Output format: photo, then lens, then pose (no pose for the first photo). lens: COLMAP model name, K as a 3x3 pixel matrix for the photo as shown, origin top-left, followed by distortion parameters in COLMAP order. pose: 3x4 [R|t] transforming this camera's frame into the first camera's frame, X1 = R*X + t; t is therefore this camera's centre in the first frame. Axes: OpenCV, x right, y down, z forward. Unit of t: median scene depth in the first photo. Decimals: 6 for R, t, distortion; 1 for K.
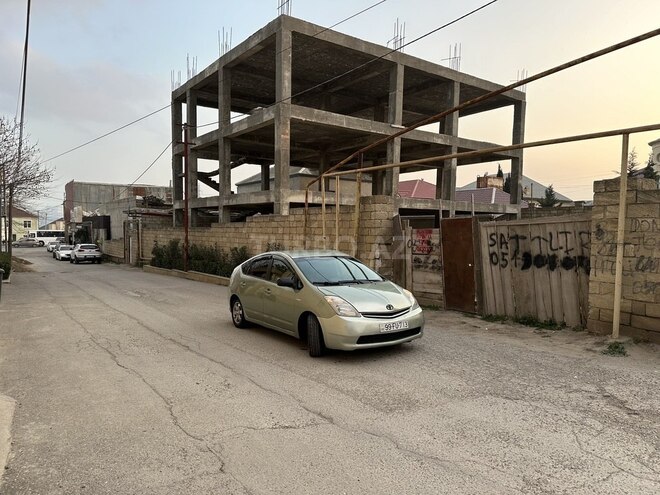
lens RADIAL K [[459.8, 0, 332.0], [0, 459.8, 248.1], [0, 0, 1]] dist [0.064262, -0.077074]
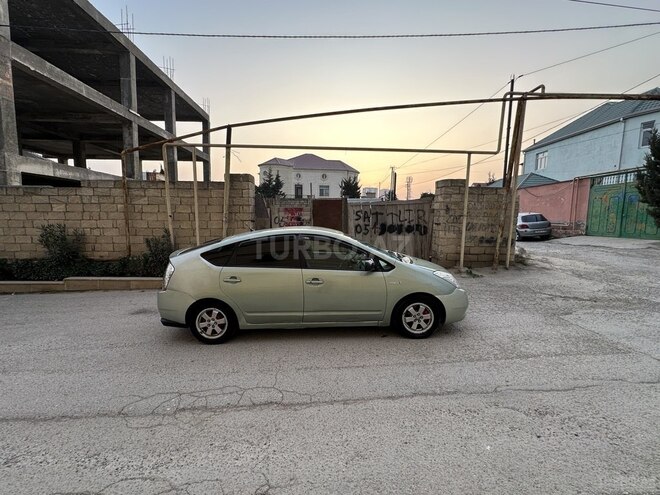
lens RADIAL K [[286.0, 0, 330.0], [0, 286.0, 245.8], [0, 0, 1]] dist [-0.006142, 0.001691]
pose [[0.551162, -0.090084, 0.829521, -0.471362], [0.029479, 0.995637, 0.088537, -0.006564], [-0.833877, -0.024345, 0.551413, 0.651173]]
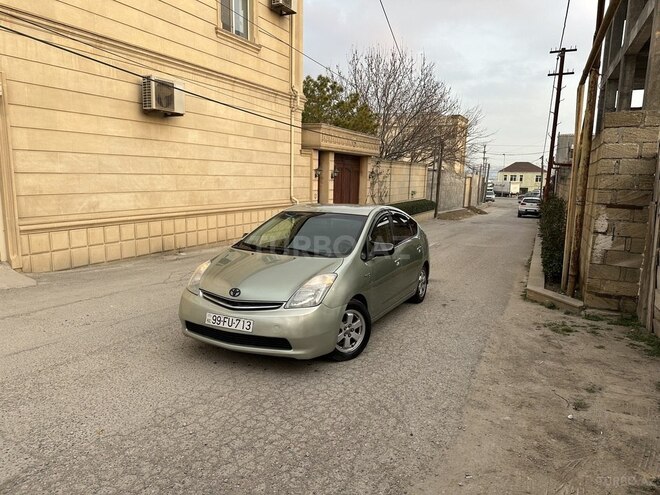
lens RADIAL K [[459.8, 0, 324.0], [0, 459.8, 250.0], [0, 0, 1]] dist [0.064262, -0.077074]
pose [[0.488767, 0.134116, -0.862044, 0.557055], [-0.048691, 0.990766, 0.126536, -0.013373], [0.871055, -0.019873, 0.490784, 0.602371]]
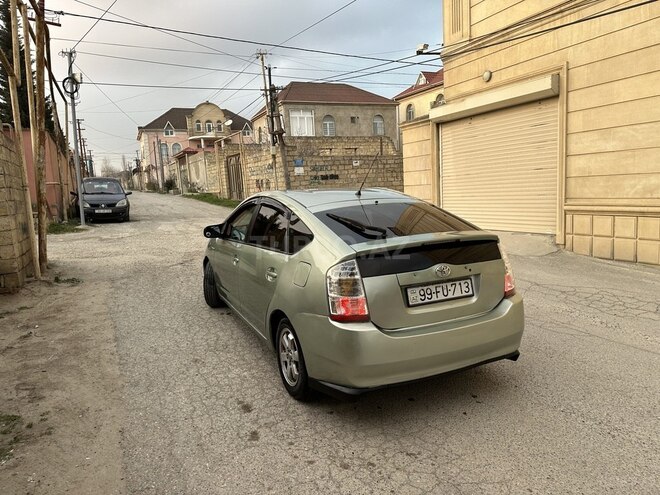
lens RADIAL K [[459.8, 0, 335.8], [0, 459.8, 247.5], [0, 0, 1]] dist [0.064262, -0.077074]
pose [[-0.989849, 0.020424, 0.140647, -0.152965], [0.044878, 0.983904, 0.172970, -0.019581], [-0.134851, 0.177527, -0.974833, 1.521483]]
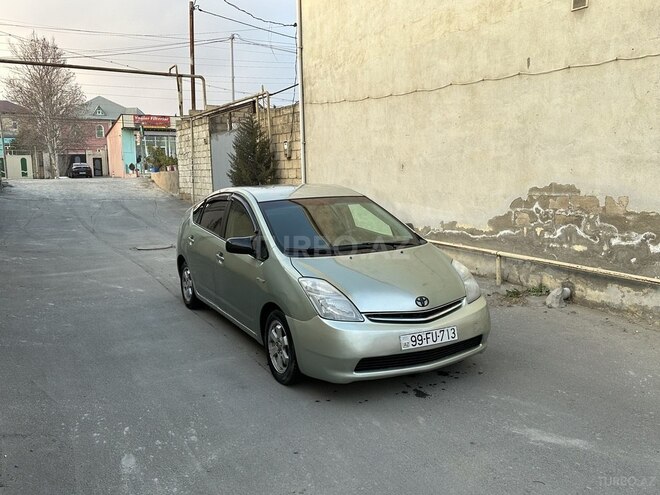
lens RADIAL K [[619.9, 0, 327.7], [0, 619.9, 244.7], [0, 0, 1]] dist [0.043839, 0.000000]
pose [[0.994397, 0.014056, -0.104768, 0.069141], [0.000209, 0.990856, 0.134923, -0.024245], [0.105707, -0.134189, 0.985302, 0.224545]]
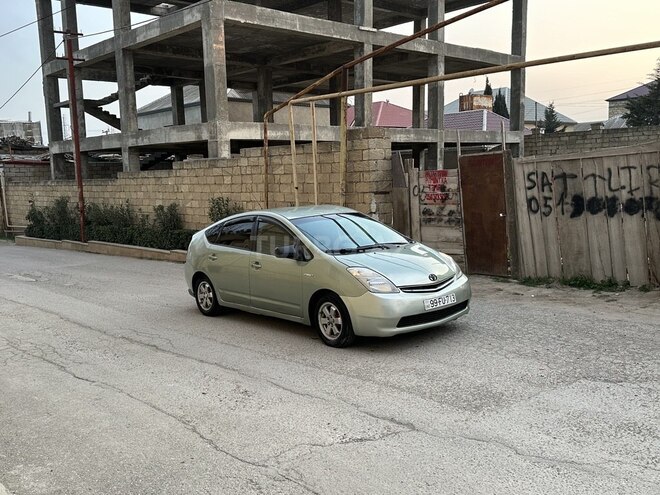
lens RADIAL K [[619.9, 0, 329.2], [0, 619.9, 248.4], [0, 0, 1]] dist [0.043839, 0.000000]
pose [[0.992441, -0.055710, 0.109349, -0.117993], [0.046493, 0.995287, 0.085104, -0.011182], [-0.113575, -0.079377, 0.990354, 0.001252]]
